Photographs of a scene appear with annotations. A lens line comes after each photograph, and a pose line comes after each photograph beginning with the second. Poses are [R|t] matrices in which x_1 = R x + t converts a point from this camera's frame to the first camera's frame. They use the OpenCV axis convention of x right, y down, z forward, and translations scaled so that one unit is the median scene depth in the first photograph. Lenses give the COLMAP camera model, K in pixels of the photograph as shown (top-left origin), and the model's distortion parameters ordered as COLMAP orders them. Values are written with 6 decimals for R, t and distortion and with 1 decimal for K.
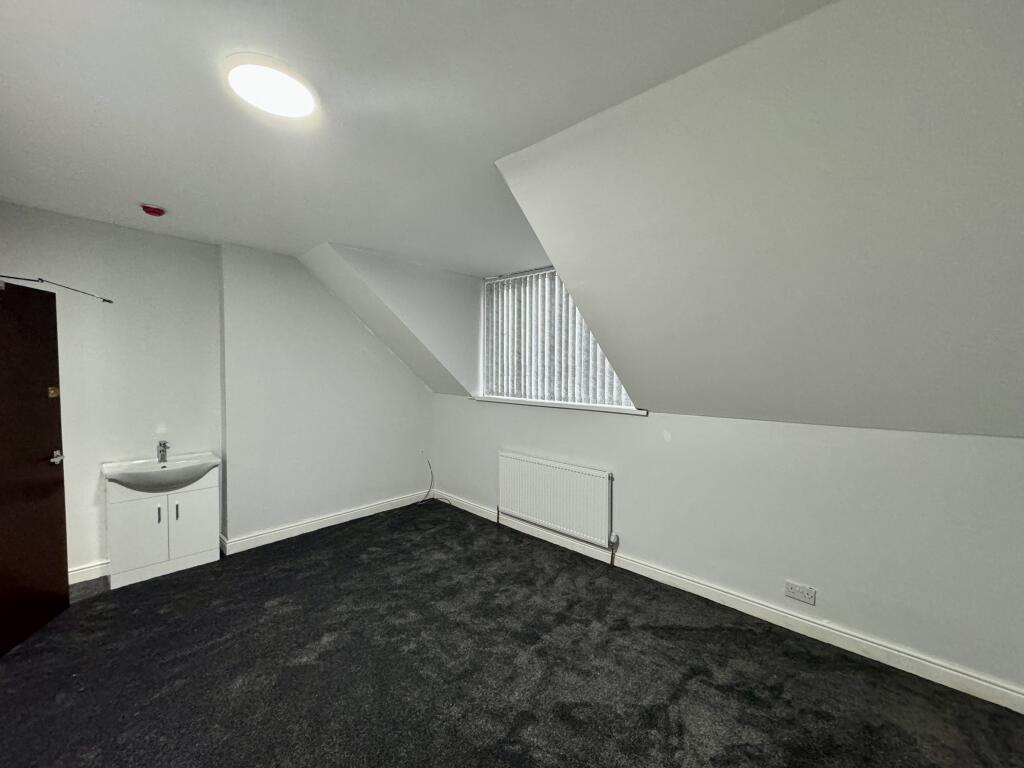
lens RADIAL K [[406.7, 0, 511.7], [0, 406.7, 382.5], [0, 0, 1]] dist [0.000094, -0.000510]
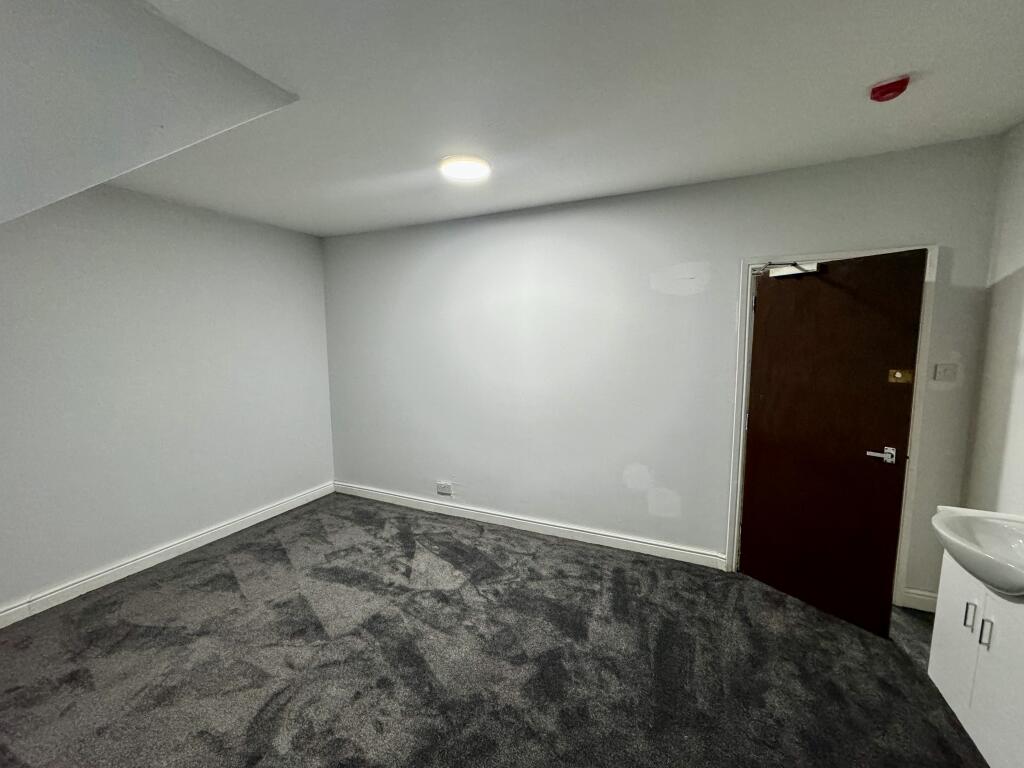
lens RADIAL K [[406.7, 0, 510.1], [0, 406.7, 387.0], [0, 0, 1]] dist [0.000094, -0.000510]
pose [[-0.948231, 0.028730, -0.316278, -0.095146], [-0.015994, 0.990316, 0.137910, -0.036221], [0.317178, 0.135829, -0.938589, 1.091013]]
